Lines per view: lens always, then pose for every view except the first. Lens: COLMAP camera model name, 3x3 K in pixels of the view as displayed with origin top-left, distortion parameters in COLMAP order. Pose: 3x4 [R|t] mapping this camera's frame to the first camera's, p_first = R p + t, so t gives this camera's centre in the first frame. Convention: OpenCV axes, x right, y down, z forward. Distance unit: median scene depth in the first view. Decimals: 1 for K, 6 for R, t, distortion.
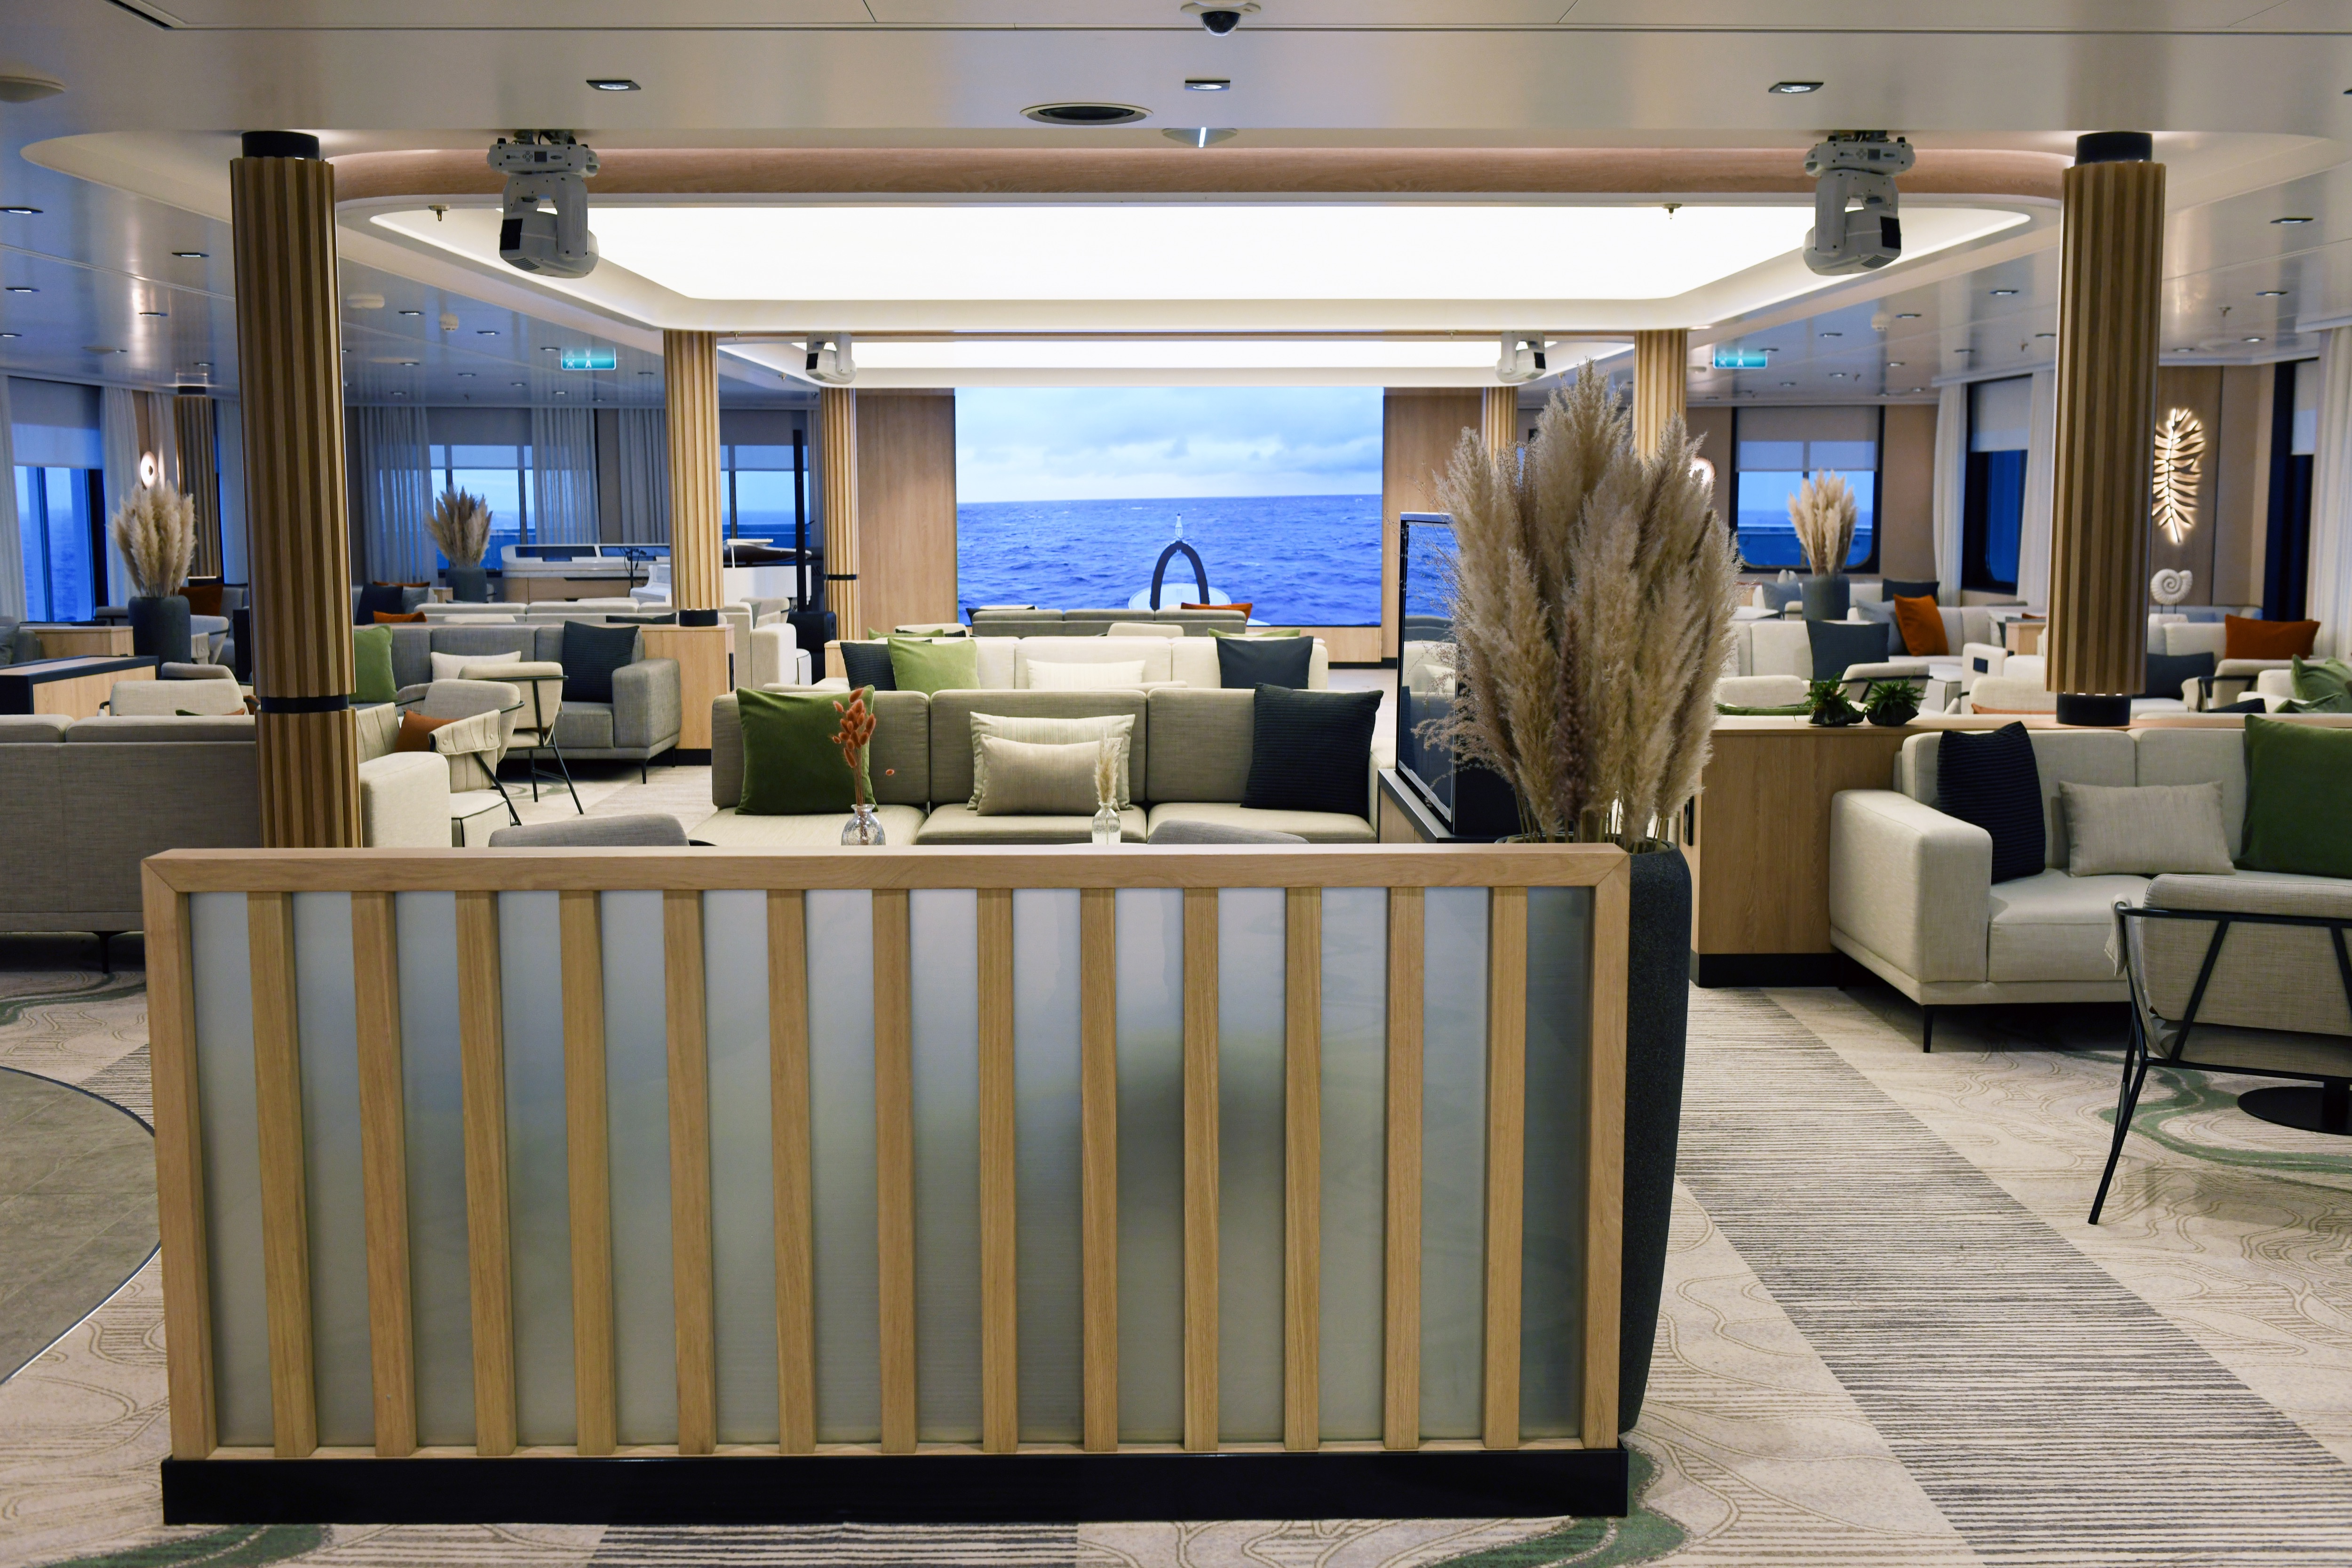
lens RADIAL K [[2377.7, 0, 1176.0], [0, 2377.7, 784.0], [0, 0, 1]] dist [-0.013796, 0.005479]
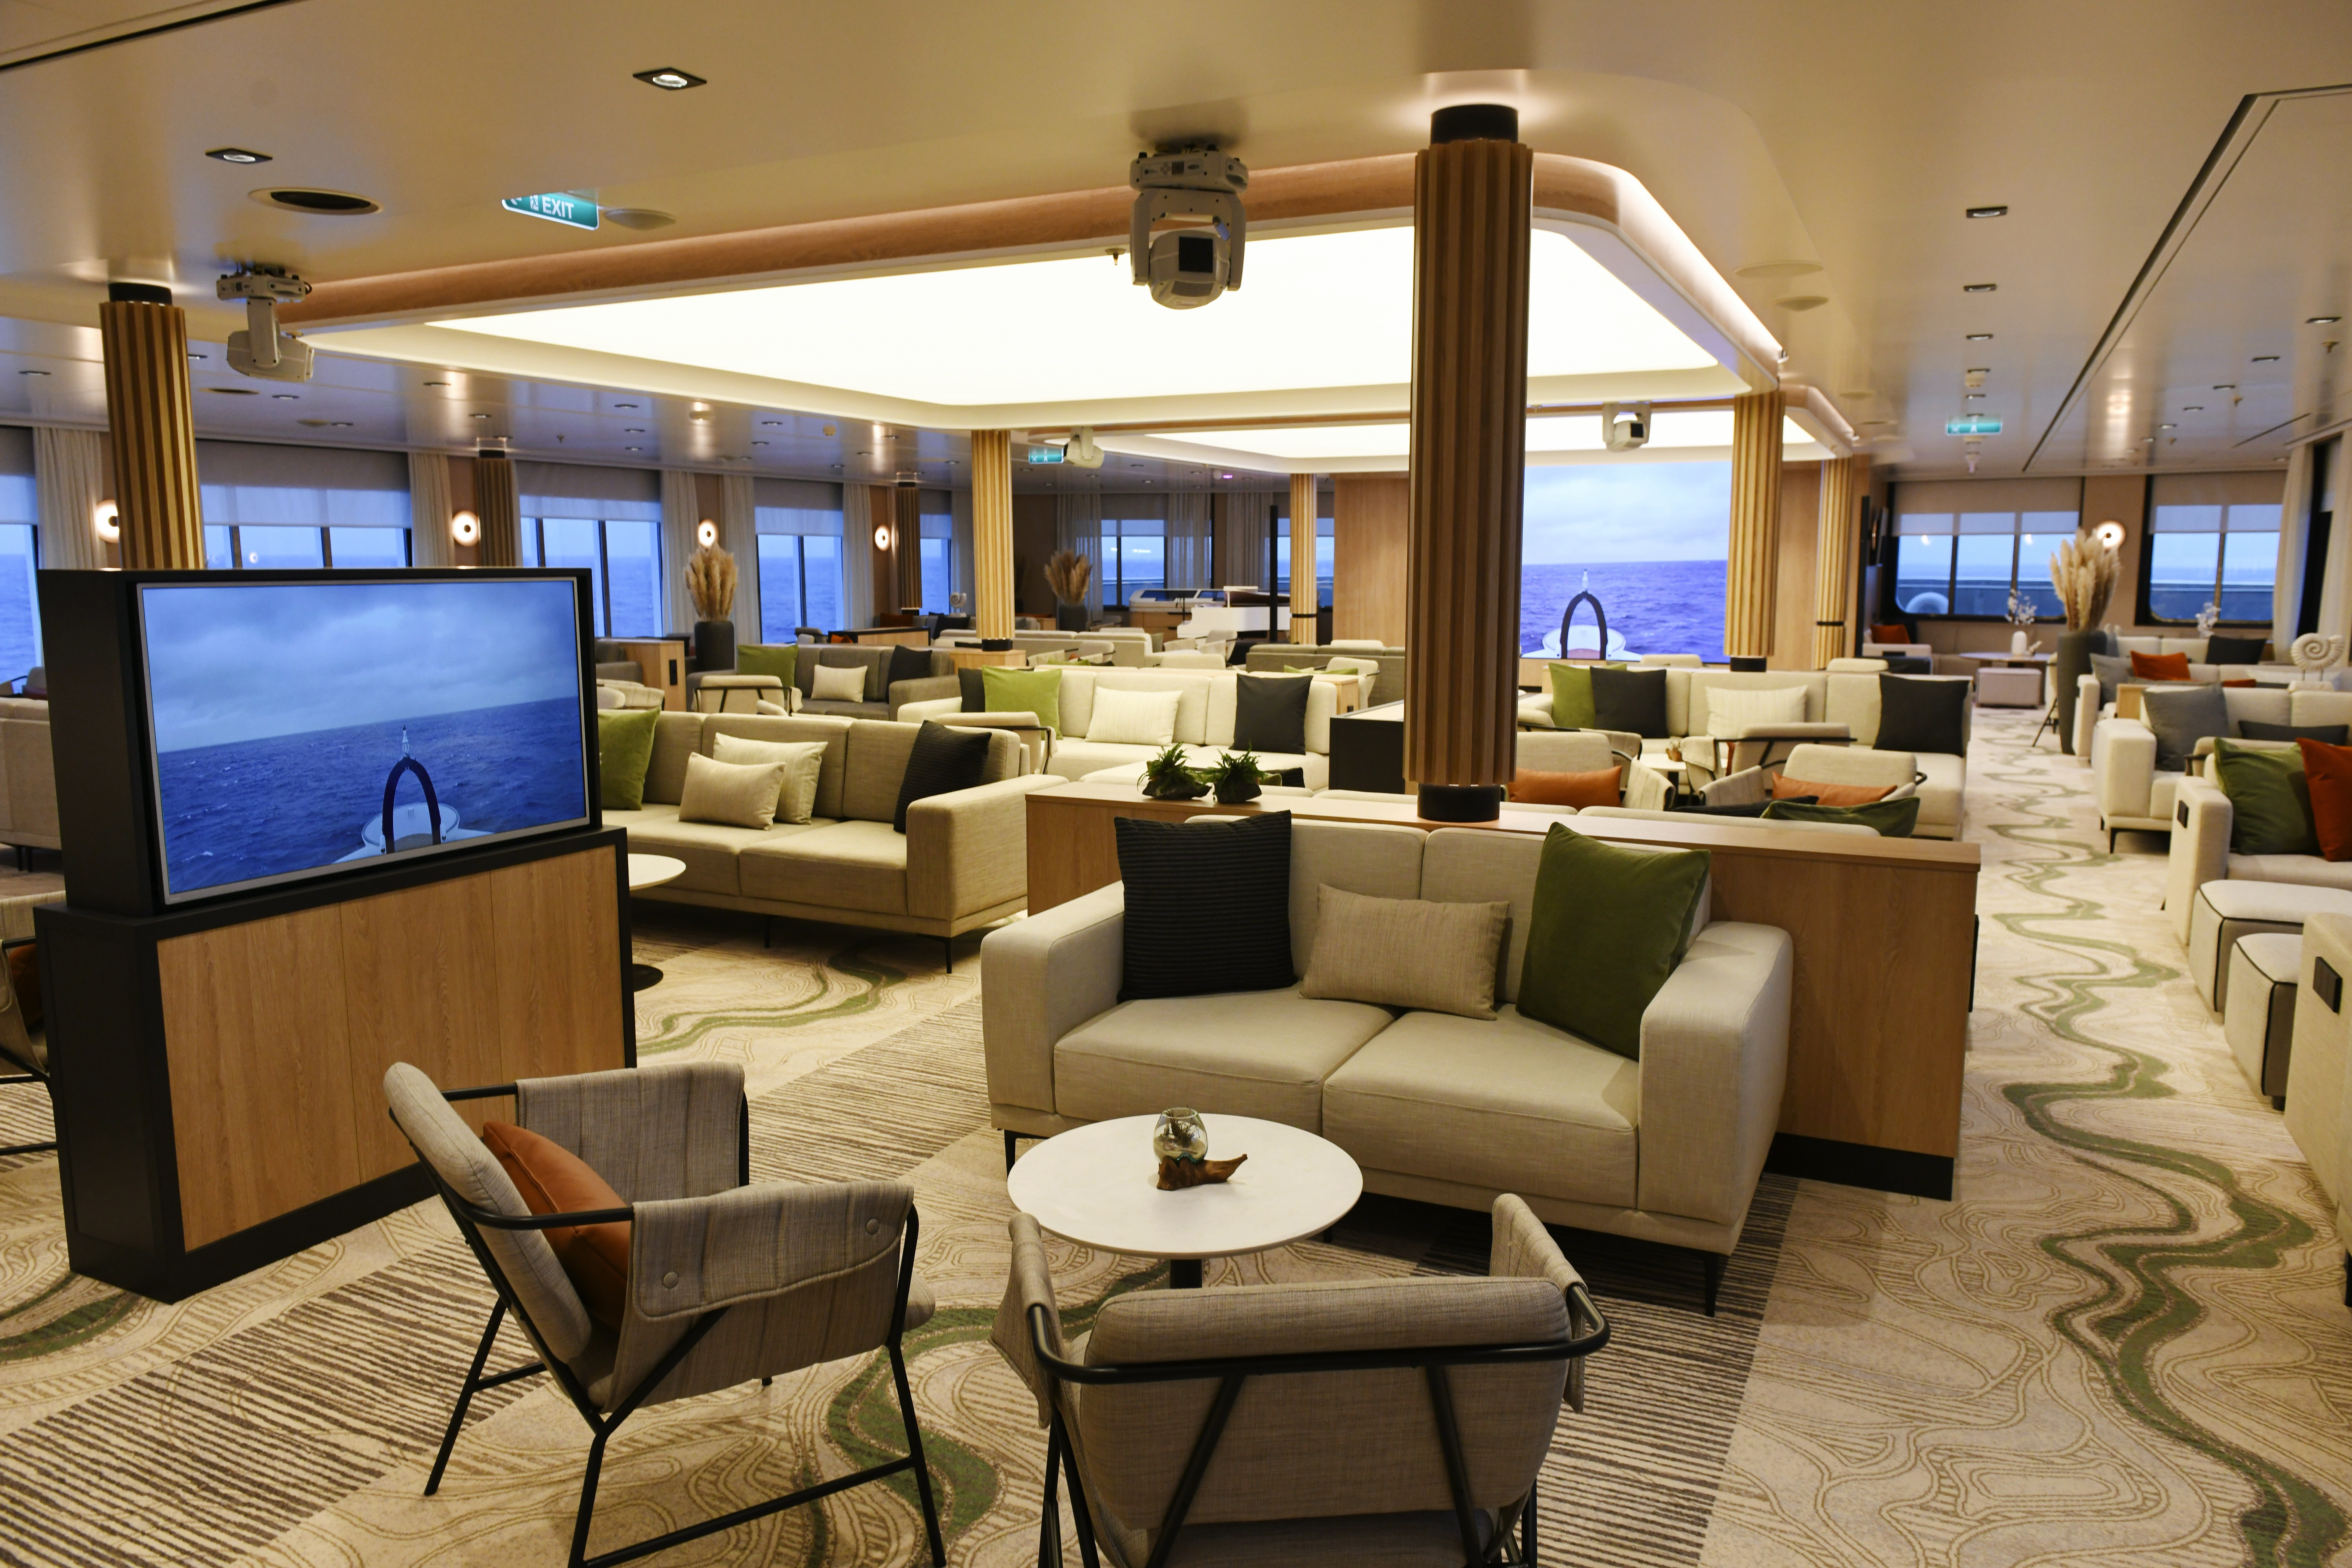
lens RADIAL K [[1597.9, 0, 1176.0], [0, 1597.9, 784.0], [0, 0, 1]] dist [-0.006171, -0.003138]
pose [[0.888288, 0.064661, -0.454713, 0.301305], [-0.055143, 0.997893, 0.034181, -0.027674], [0.455965, -0.005288, 0.889982, 0.238767]]
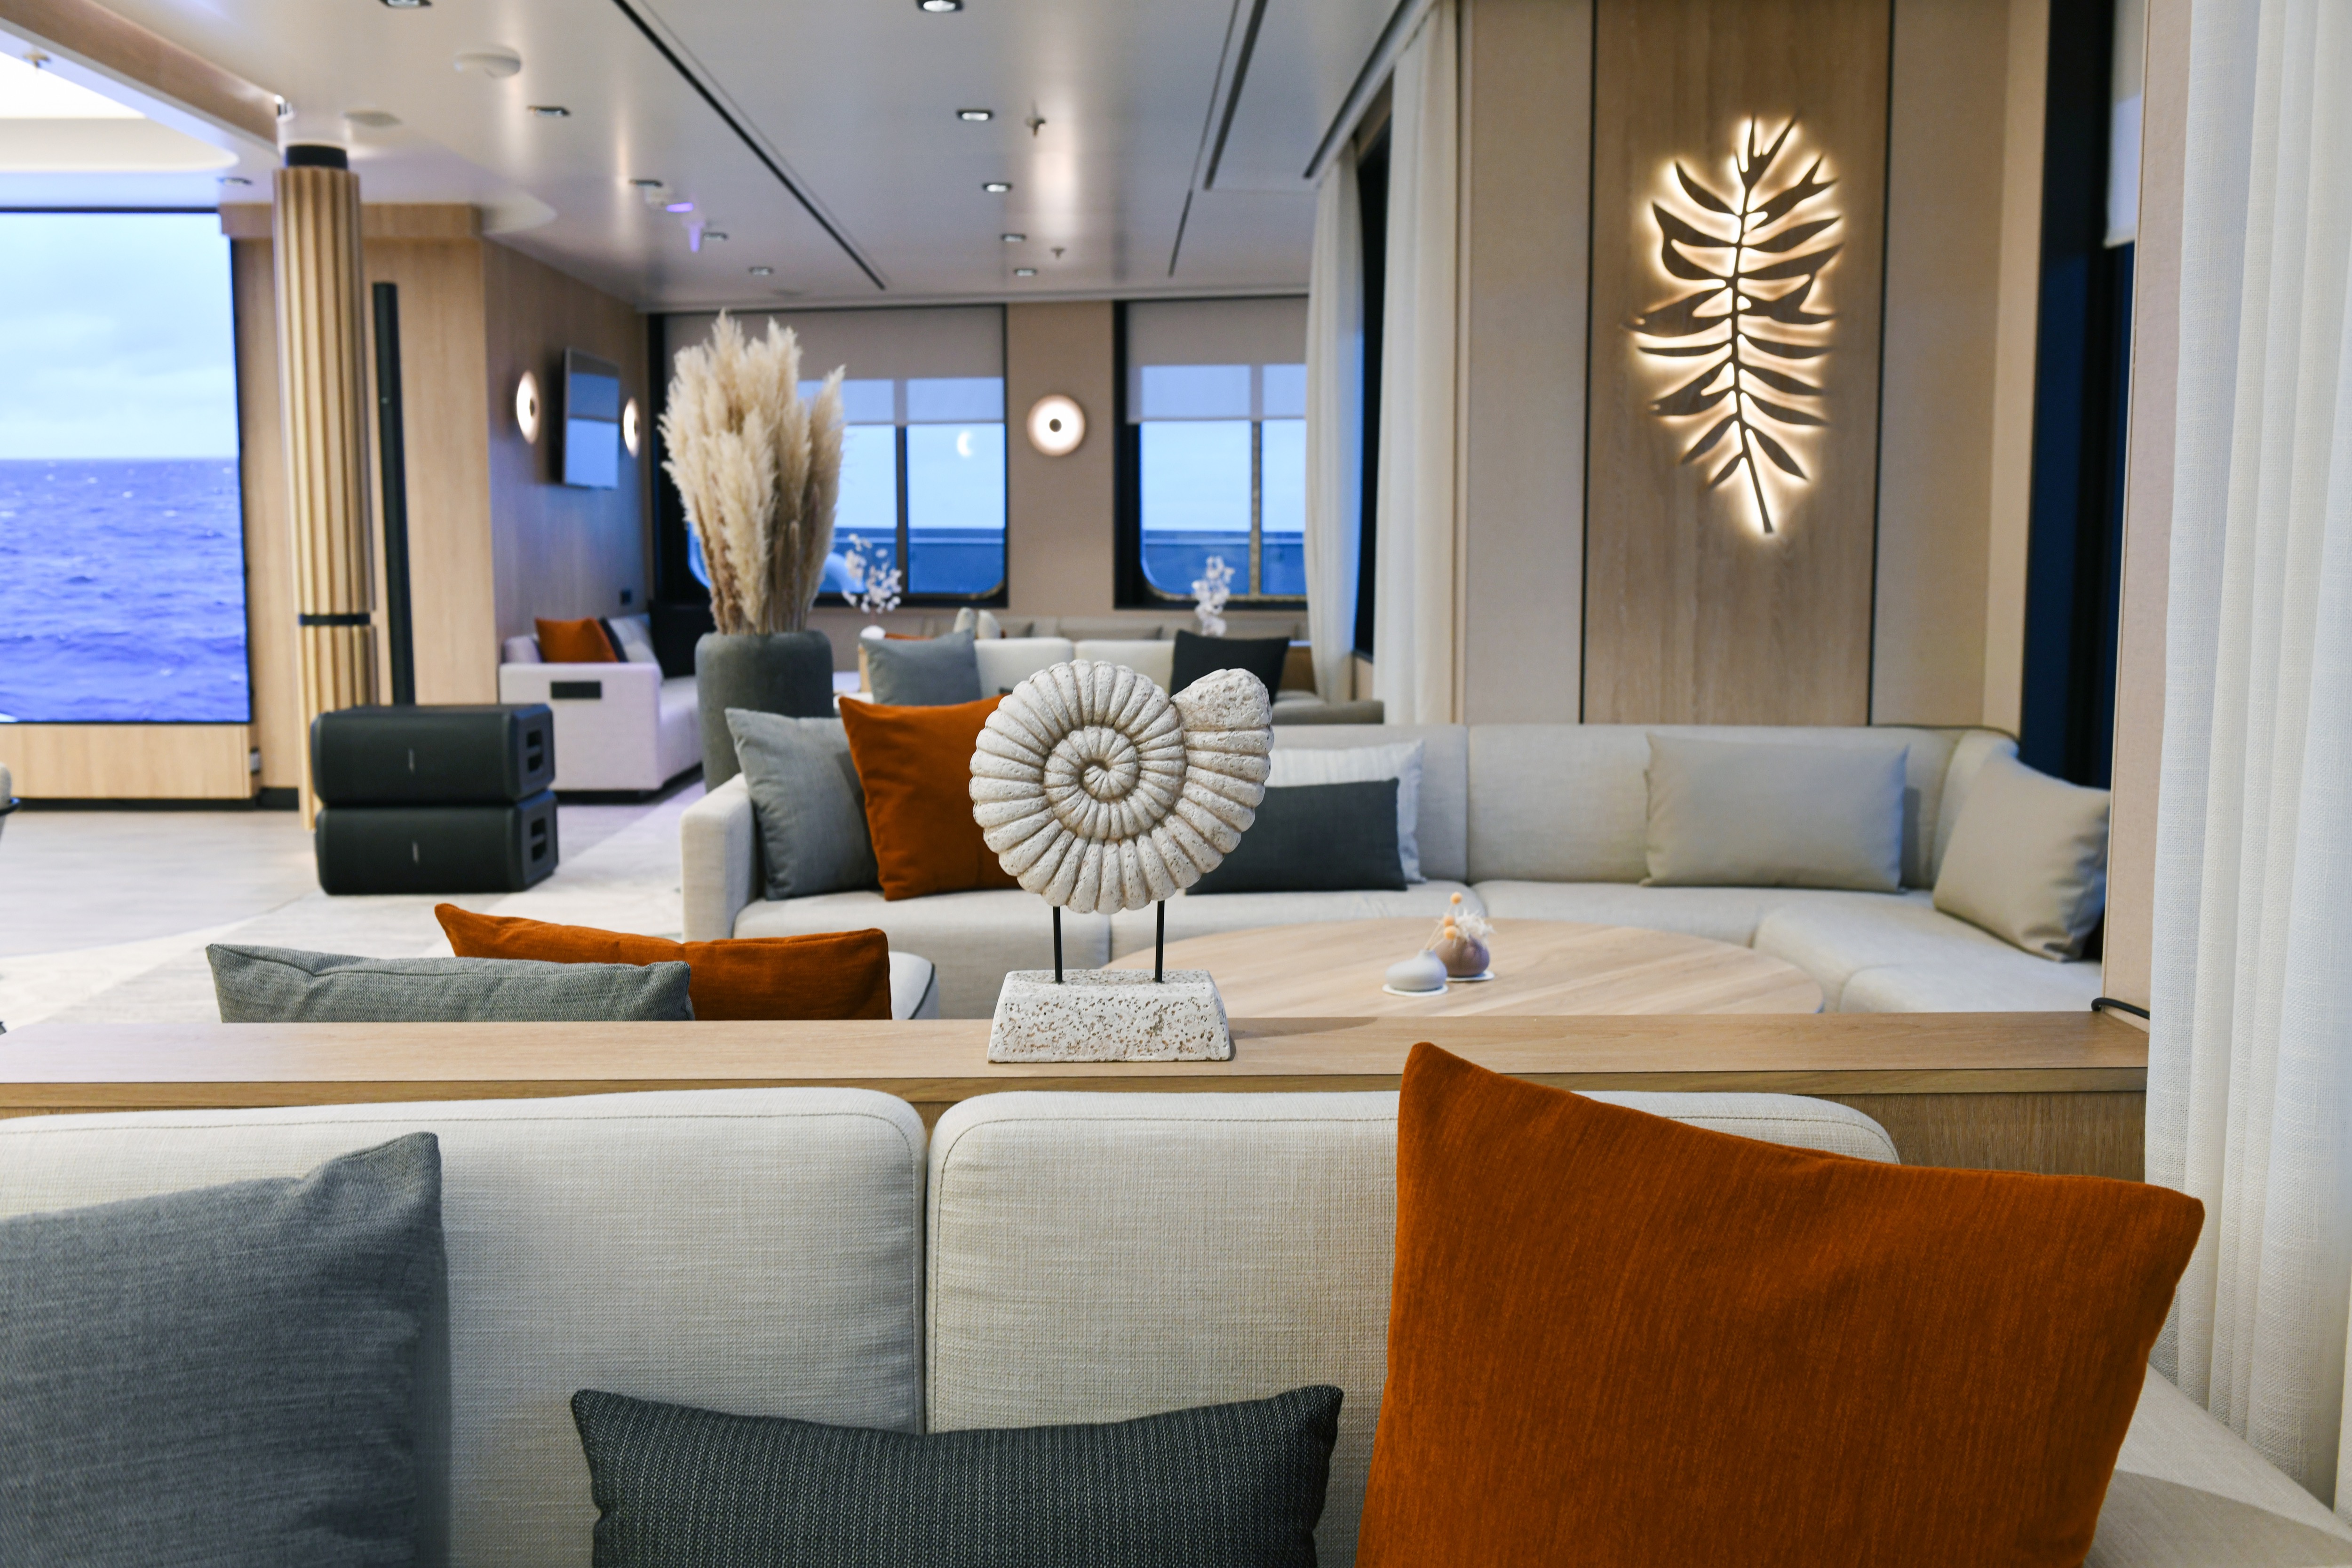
lens RADIAL K [[2243.7, 0, 1176.0], [0, 2243.7, 784.0], [0, 0, 1]] dist [-0.001688, -0.001694]
pose [[0.999960, -0.000365, 0.008979, 0.407850], [0.000401, 0.999992, -0.003995, -0.079722], [-0.008977, 0.003998, 0.999952, 0.834417]]
